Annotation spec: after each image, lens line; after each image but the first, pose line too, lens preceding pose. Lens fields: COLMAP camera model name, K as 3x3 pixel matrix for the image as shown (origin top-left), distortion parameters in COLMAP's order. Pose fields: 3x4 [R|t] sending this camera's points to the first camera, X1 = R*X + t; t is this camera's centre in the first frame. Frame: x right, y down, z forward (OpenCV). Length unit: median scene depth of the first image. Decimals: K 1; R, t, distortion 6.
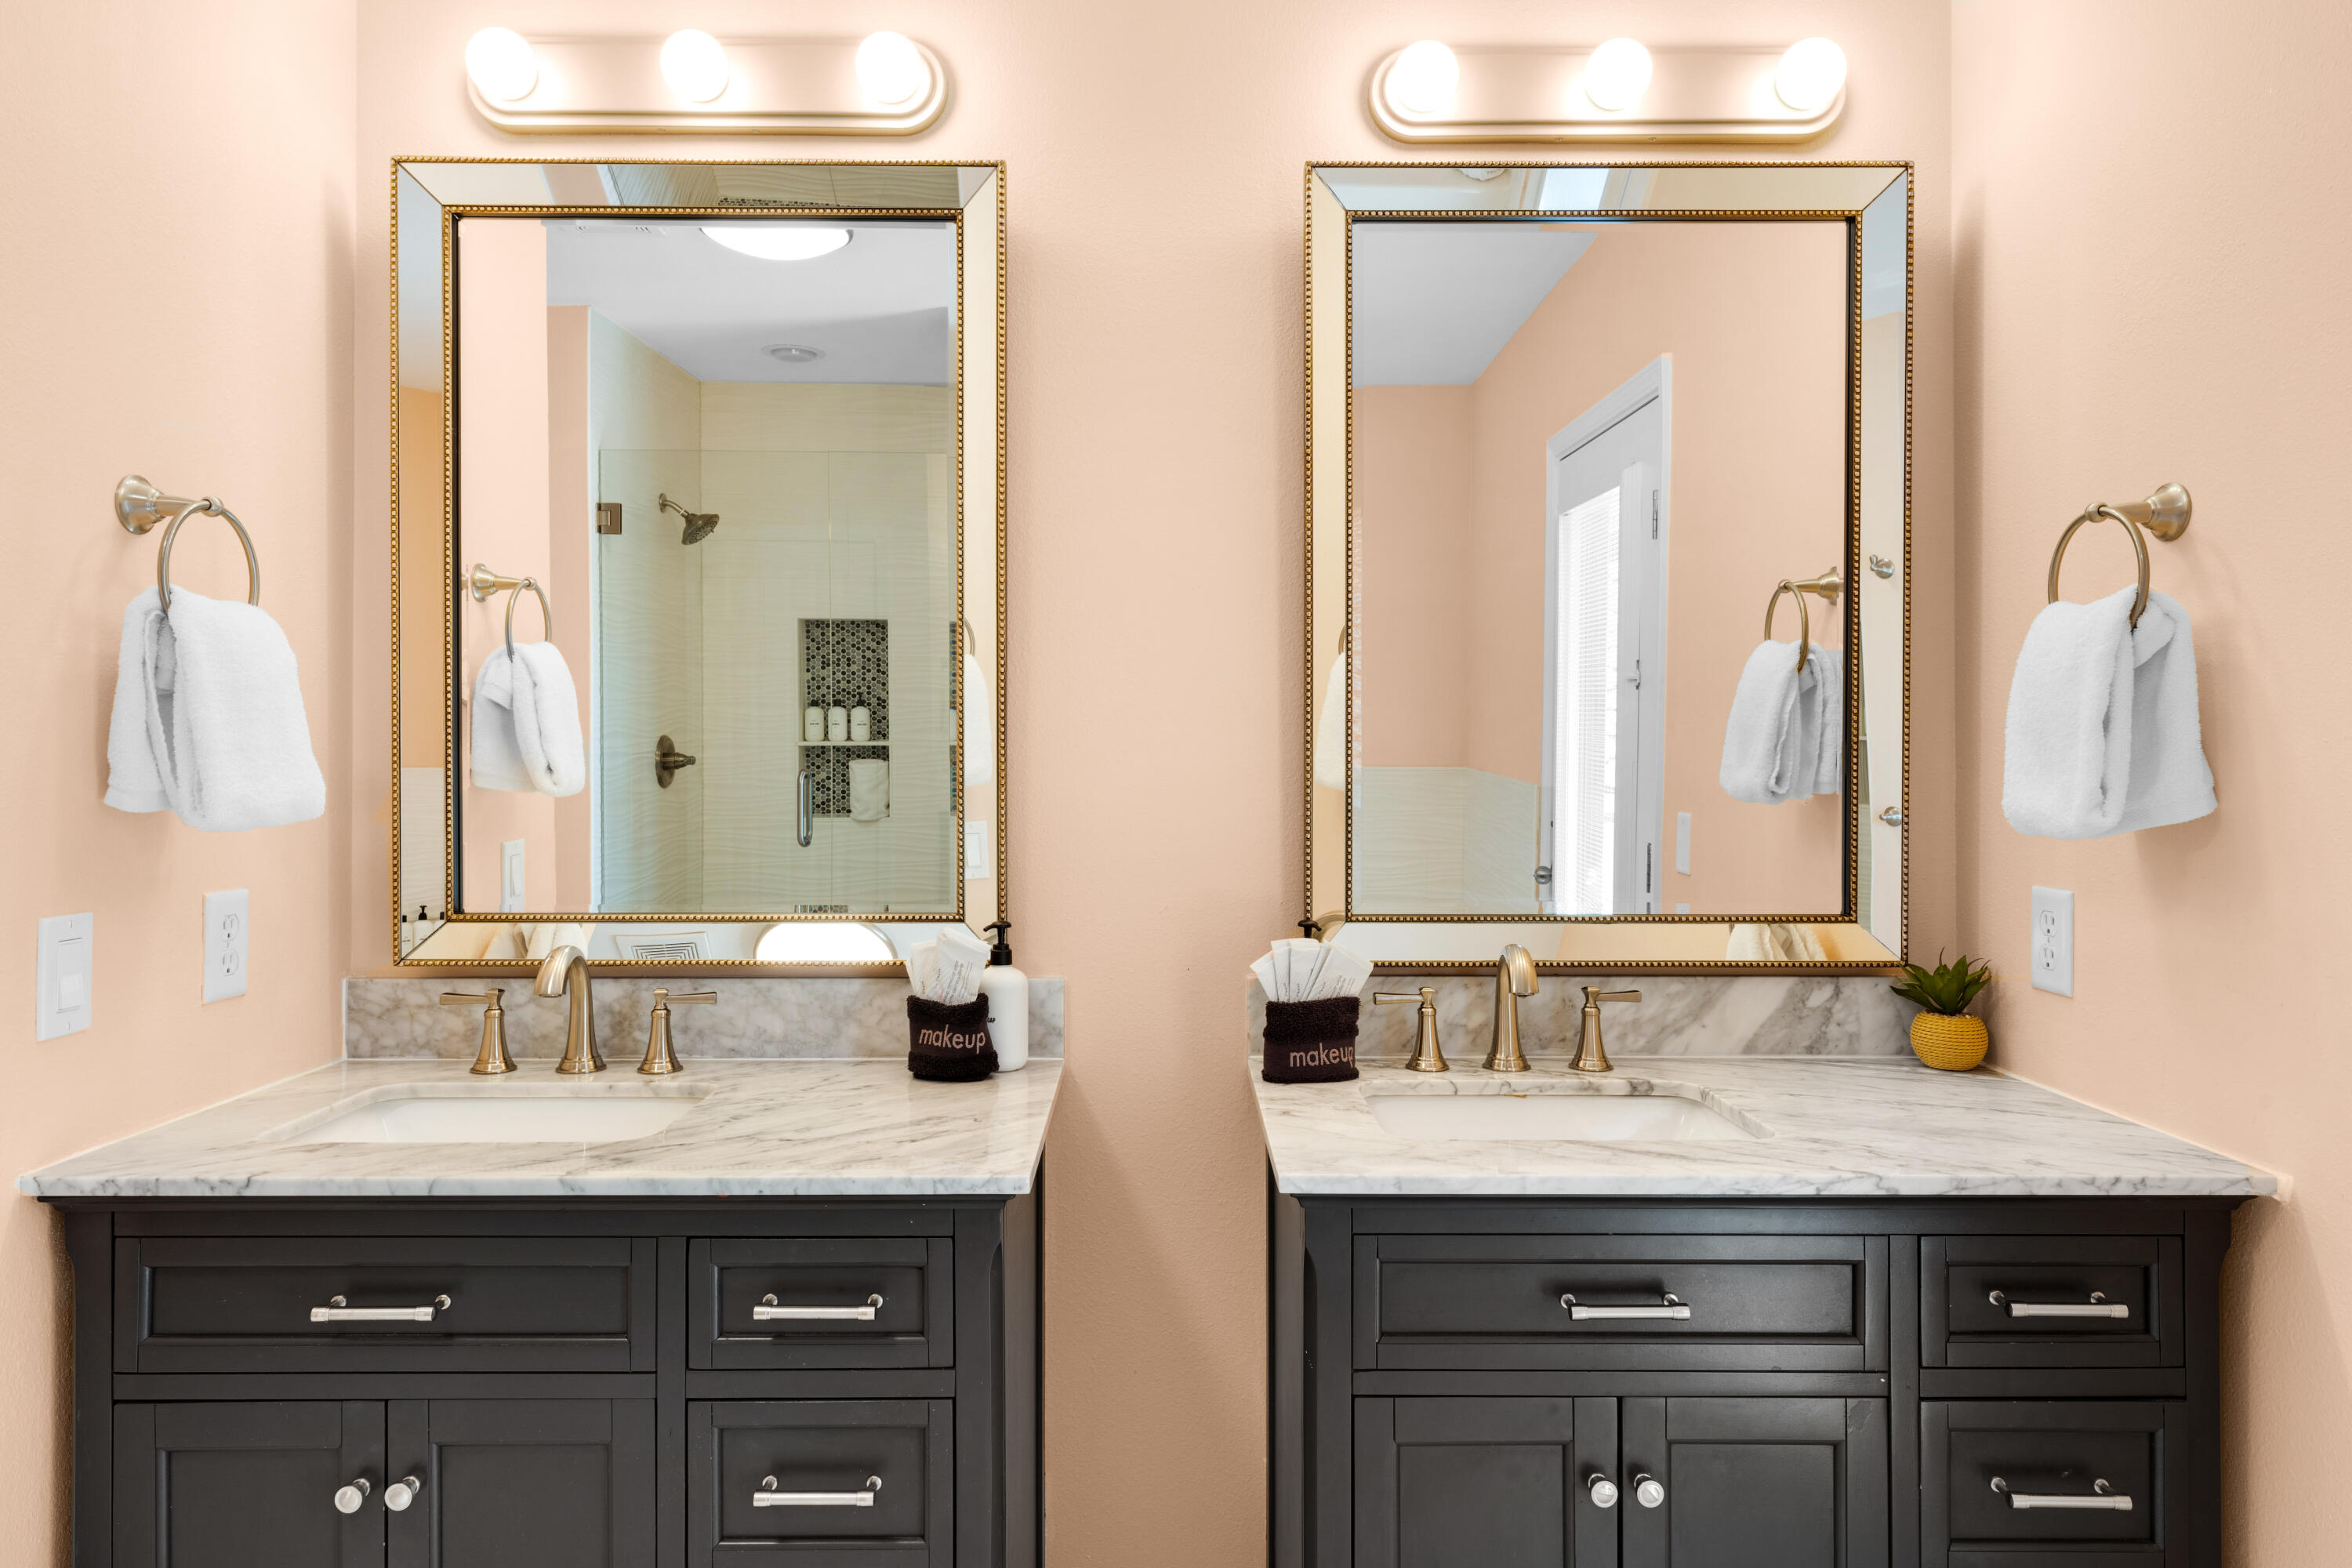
lens RADIAL K [[1392.8, 0, 1176.1], [0, 1392.8, 803.3], [0, 0, 1]] dist [-0.007464, 0.000493]
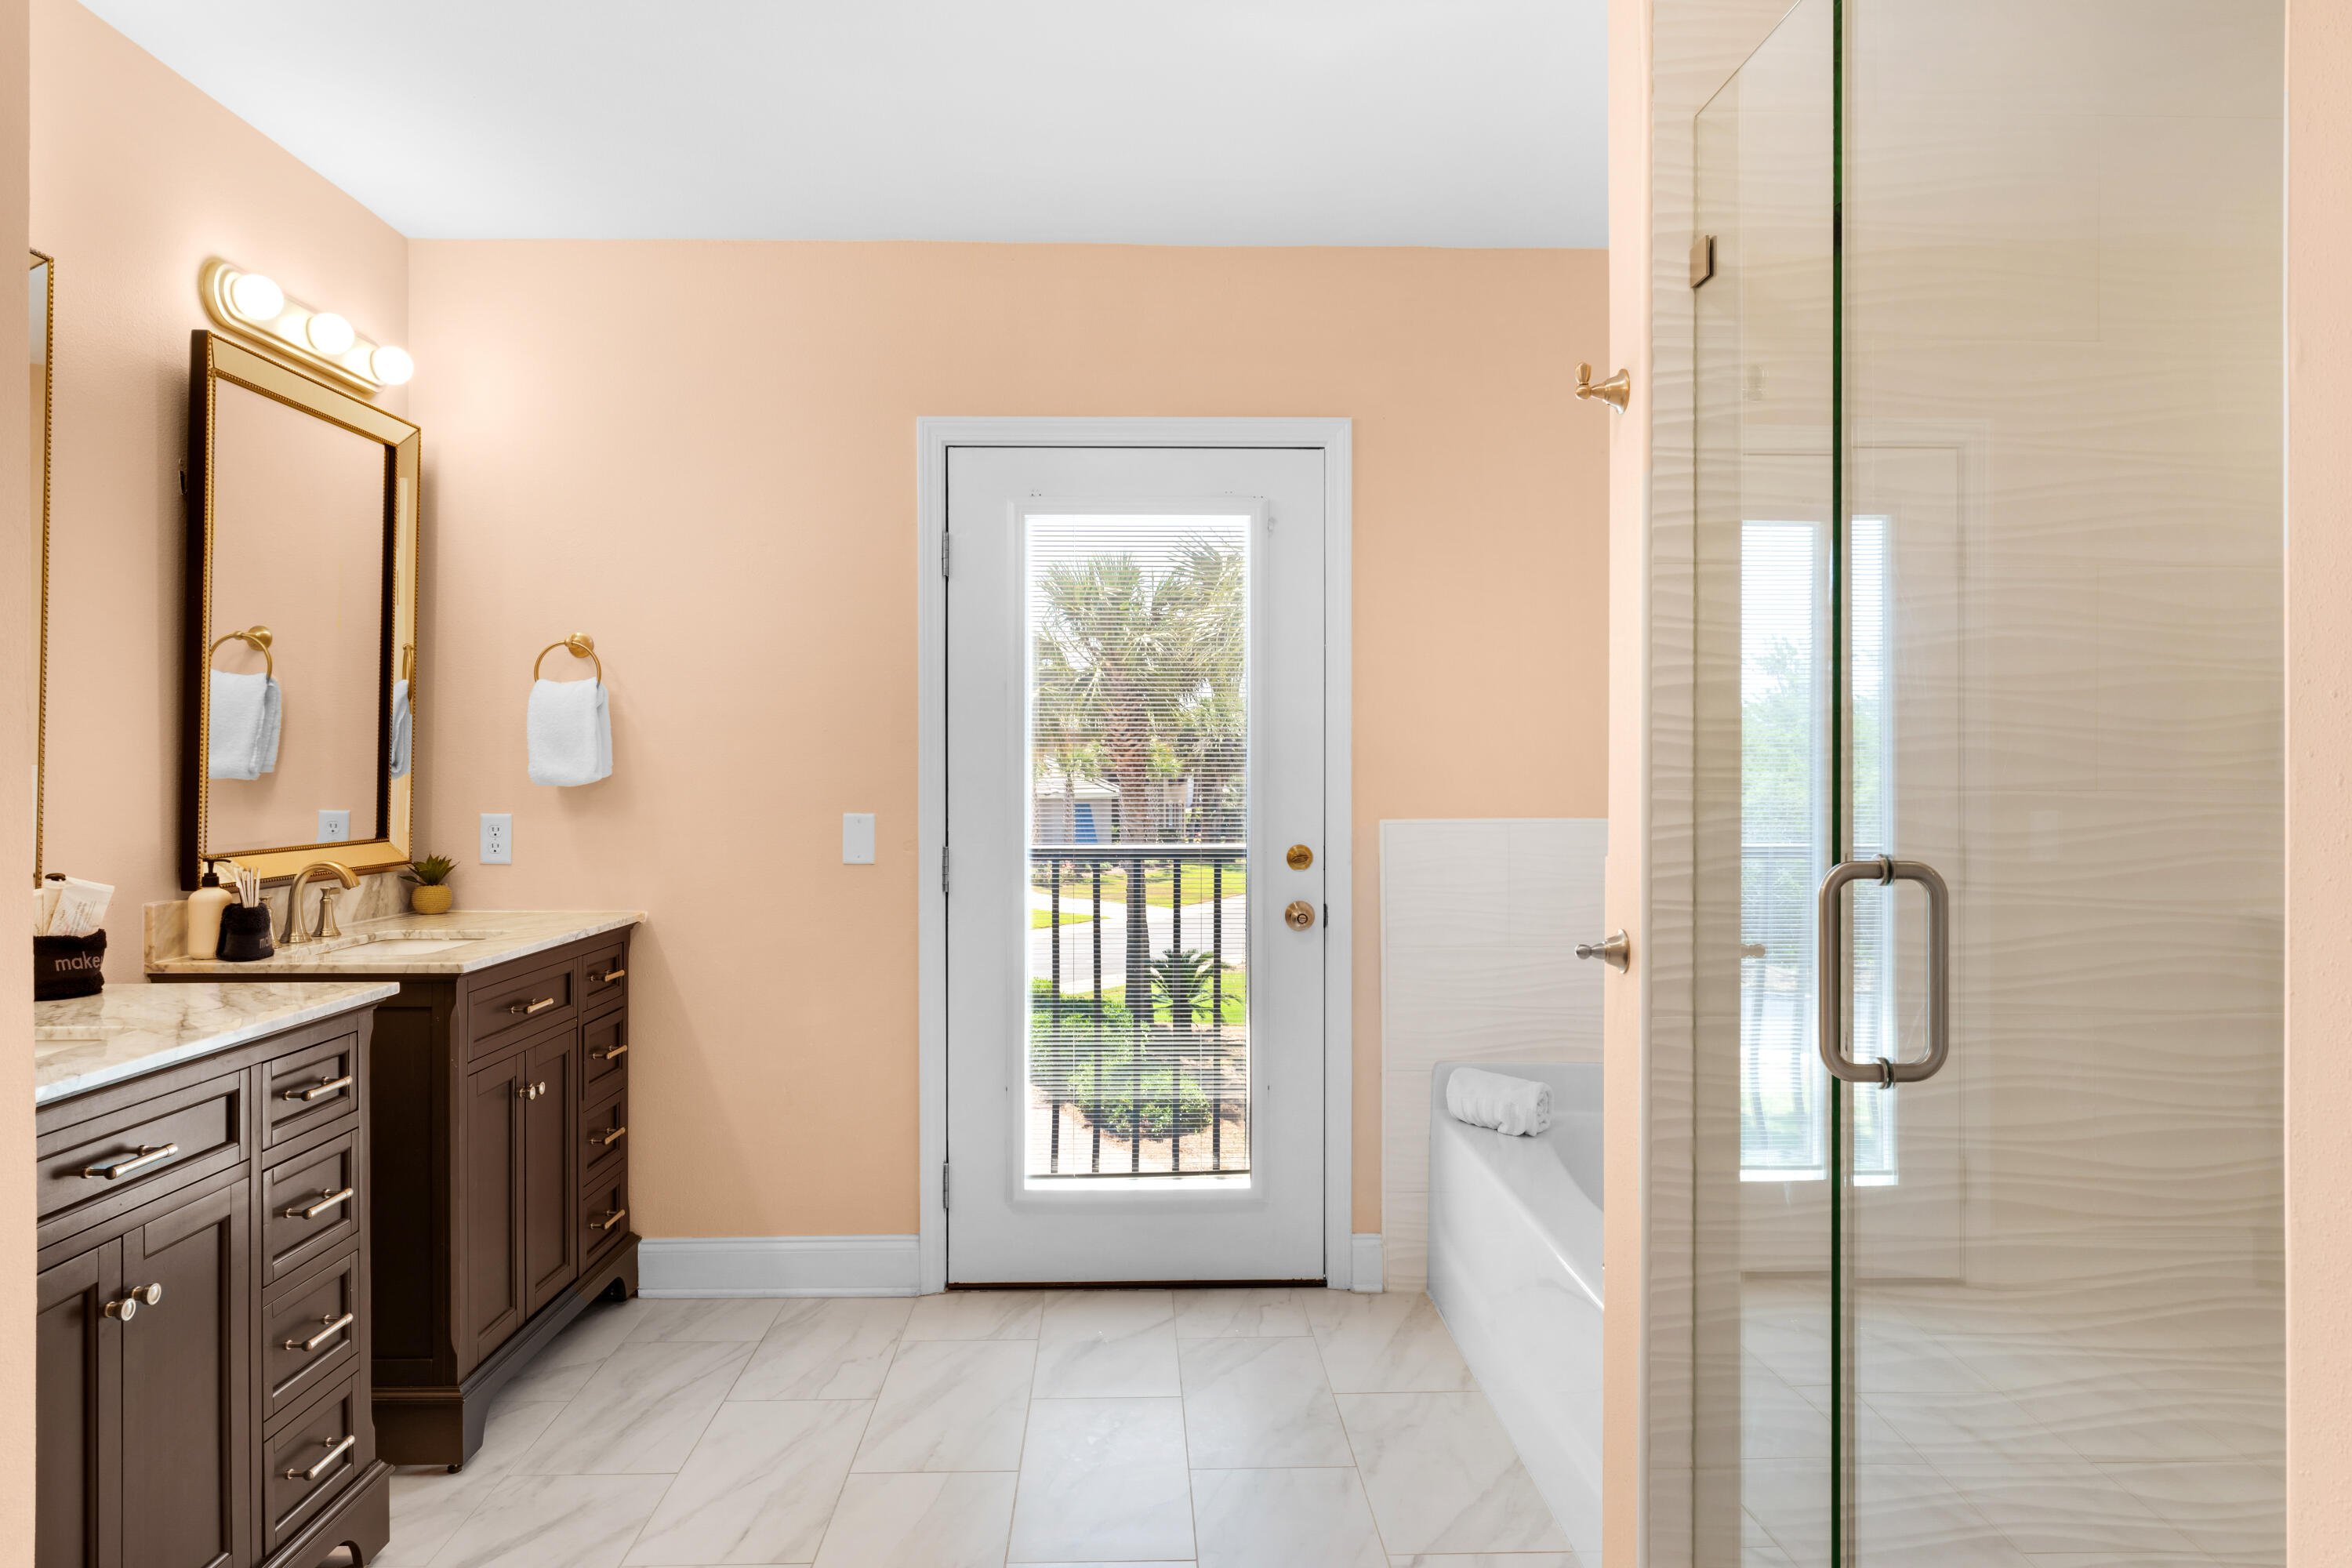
lens RADIAL K [[1392.8, 0, 1176.4], [0, 1392.8, 771.5], [0, 0, 1]] dist [-0.007464, 0.000493]
pose [[-0.002116, -0.007074, 0.999973, -1.302379], [0.018370, 0.999806, 0.007112, 0.004602], [-0.999829, 0.018385, -0.001985, 0.009402]]
